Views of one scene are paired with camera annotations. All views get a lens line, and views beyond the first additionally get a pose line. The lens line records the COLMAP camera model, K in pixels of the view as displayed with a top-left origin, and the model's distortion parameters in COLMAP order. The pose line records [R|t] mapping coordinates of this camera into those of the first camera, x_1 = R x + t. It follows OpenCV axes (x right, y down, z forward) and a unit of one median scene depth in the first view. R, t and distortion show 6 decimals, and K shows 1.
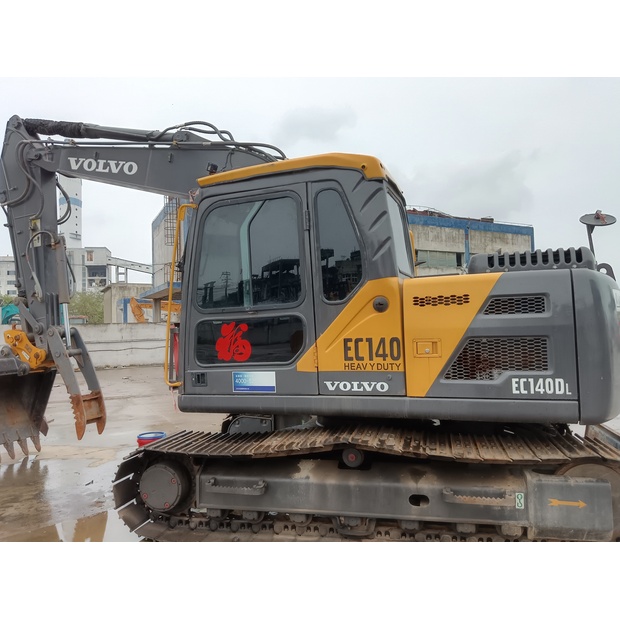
lens RADIAL K [[488.9, 0, 306.9], [0, 488.9, 305.0], [0, 0, 1]] dist [0.105627, -0.214657]
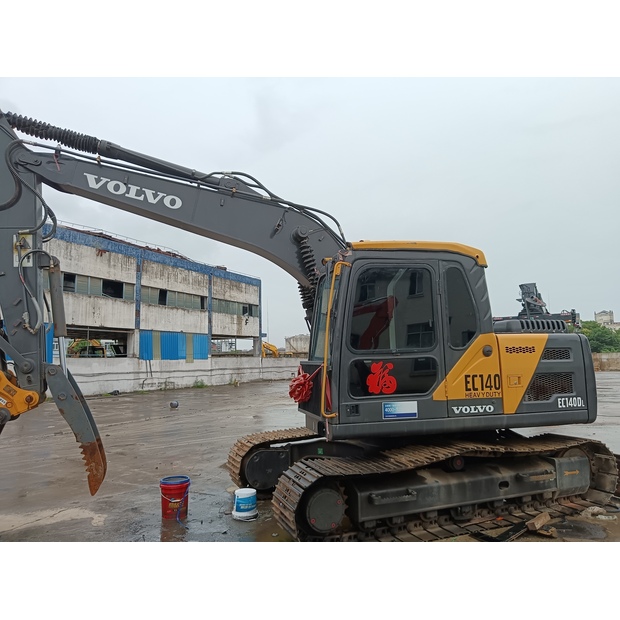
lens RADIAL K [[488.9, 0, 306.9], [0, 488.9, 305.0], [0, 0, 1]] dist [0.105627, -0.214657]
pose [[0.819631, 0.077184, 0.567668, -1.105292], [-0.031183, 0.995424, -0.090320, 0.011072], [-0.572042, 0.056328, 0.818288, 0.094949]]
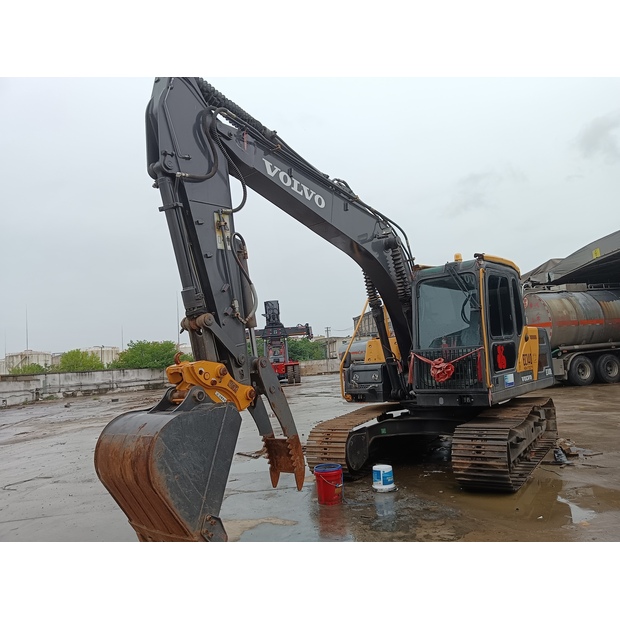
lens RADIAL K [[488.9, 0, 306.9], [0, 488.9, 305.0], [0, 0, 1]] dist [0.105627, -0.214657]
pose [[0.342905, 0.114742, 0.932336, -2.107721], [0.017925, 0.991532, -0.128620, 0.112211], [-0.939199, 0.060817, 0.337945, 1.128977]]
